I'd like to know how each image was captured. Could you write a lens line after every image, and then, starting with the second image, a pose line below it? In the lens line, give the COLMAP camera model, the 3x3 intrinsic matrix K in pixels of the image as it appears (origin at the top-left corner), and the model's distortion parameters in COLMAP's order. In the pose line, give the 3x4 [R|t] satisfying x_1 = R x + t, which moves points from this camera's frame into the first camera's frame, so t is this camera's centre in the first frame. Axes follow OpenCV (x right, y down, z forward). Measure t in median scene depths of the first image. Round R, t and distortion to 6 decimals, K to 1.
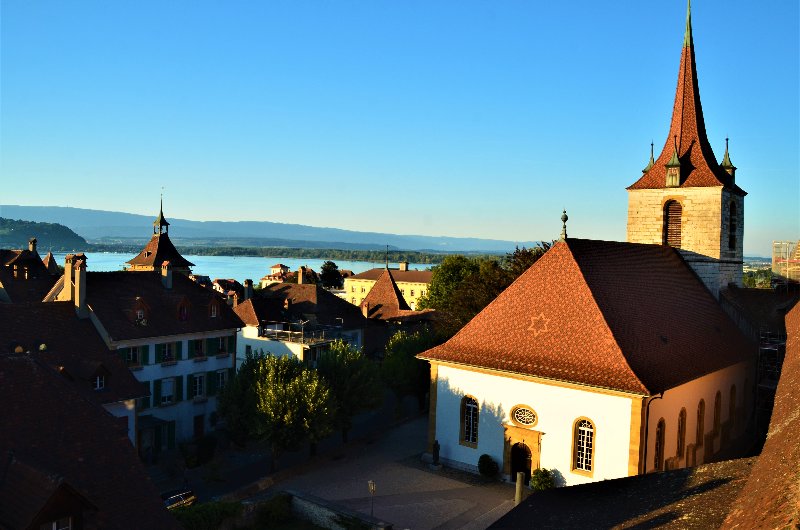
lens RADIAL K [[664.2, 0, 400.0], [0, 664.2, 265.0], [0, 0, 1]] dist [-0.107822, 0.003765]
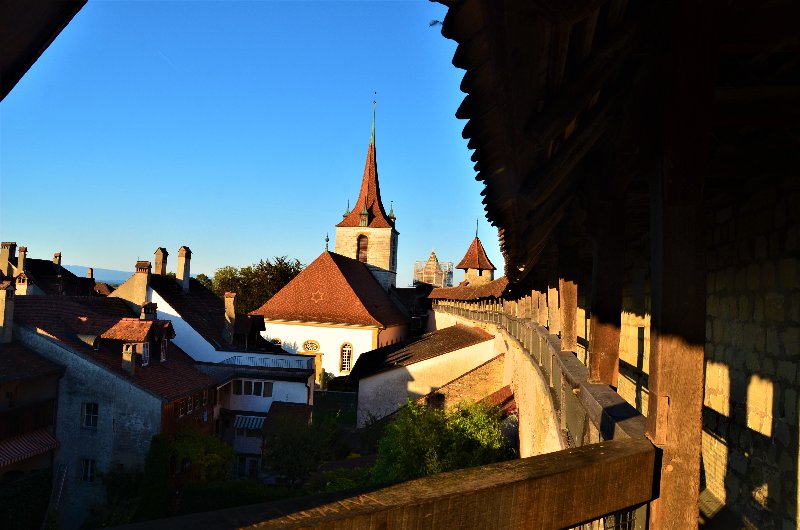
lens RADIAL K [[627.3, 0, 400.0], [0, 627.3, 265.0], [0, 0, 1]] dist [-0.092501, 0.009025]
pose [[0.834522, 0.039651, 0.549546, -0.408915], [-0.012087, 0.998485, -0.053688, 0.068322], [-0.550842, 0.038162, 0.833737, -0.424845]]
